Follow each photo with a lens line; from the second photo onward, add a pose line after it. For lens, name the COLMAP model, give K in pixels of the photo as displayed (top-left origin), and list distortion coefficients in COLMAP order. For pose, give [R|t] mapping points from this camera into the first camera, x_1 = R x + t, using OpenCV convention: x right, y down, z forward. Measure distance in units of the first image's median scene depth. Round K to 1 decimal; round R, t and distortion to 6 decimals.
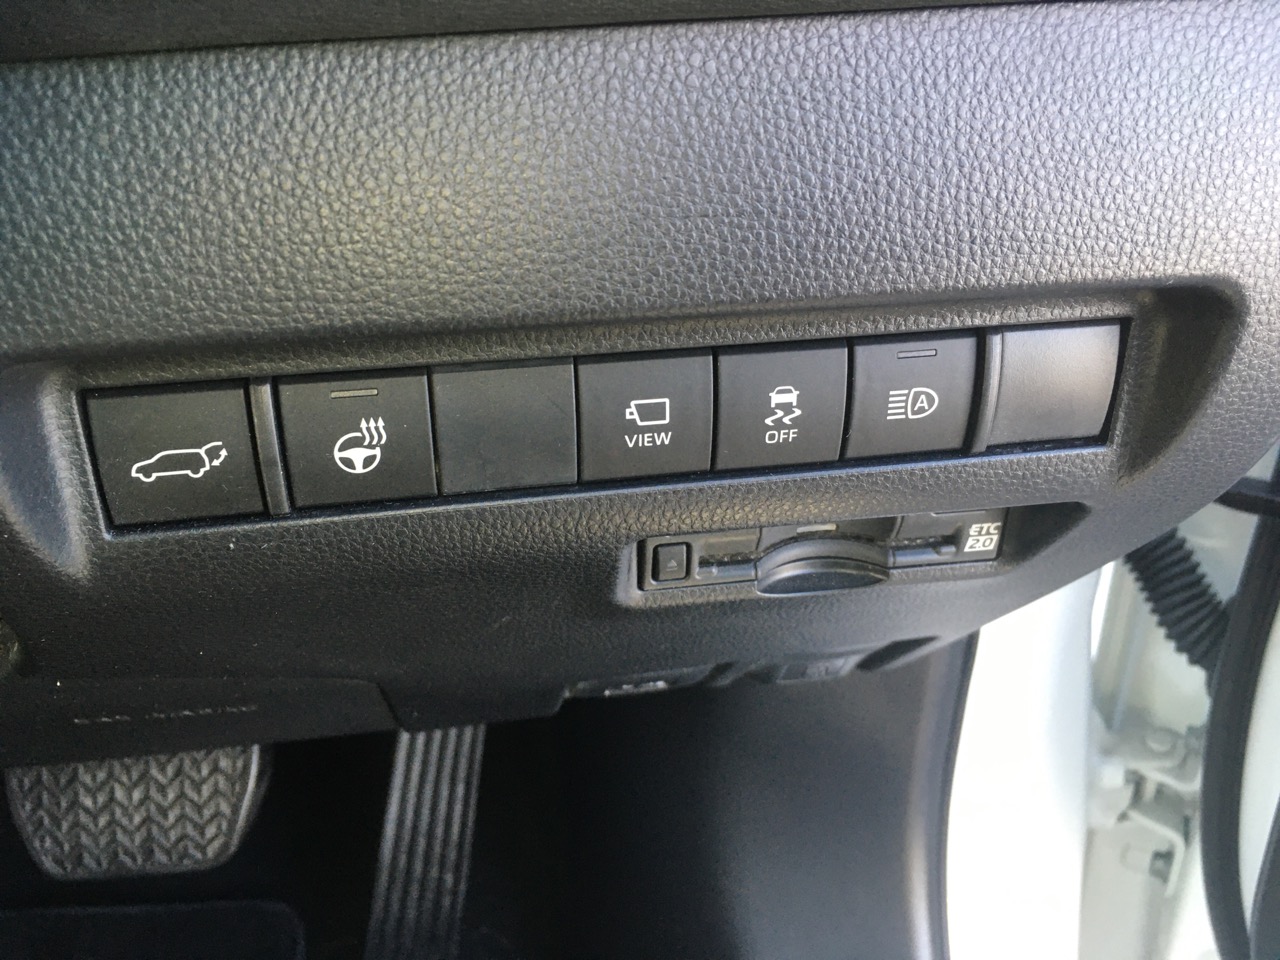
lens RADIAL K [[1105.2, 0, 640.0], [0, 1105.2, 480.0], [0, 0, 1]] dist [0.071918, -0.114428]
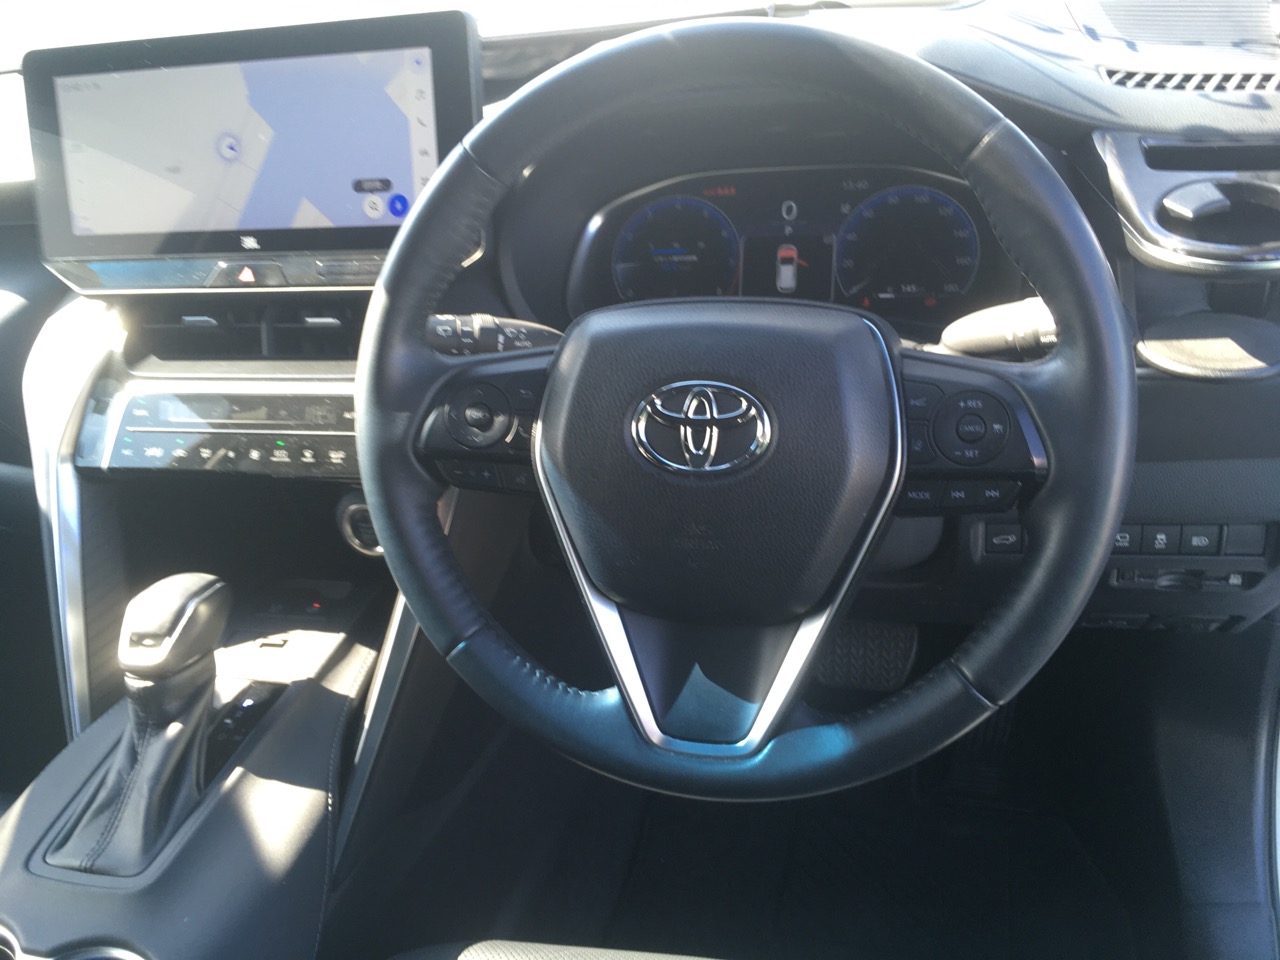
lens RADIAL K [[1105.2, 0, 640.0], [0, 1105.2, 480.0], [0, 0, 1]] dist [0.071918, -0.114428]
pose [[0.909869, 0.082233, -0.406665, 0.031379], [-0.076564, 0.996607, 0.030223, -0.186235], [0.407770, 0.003637, 0.913077, -2.467298]]
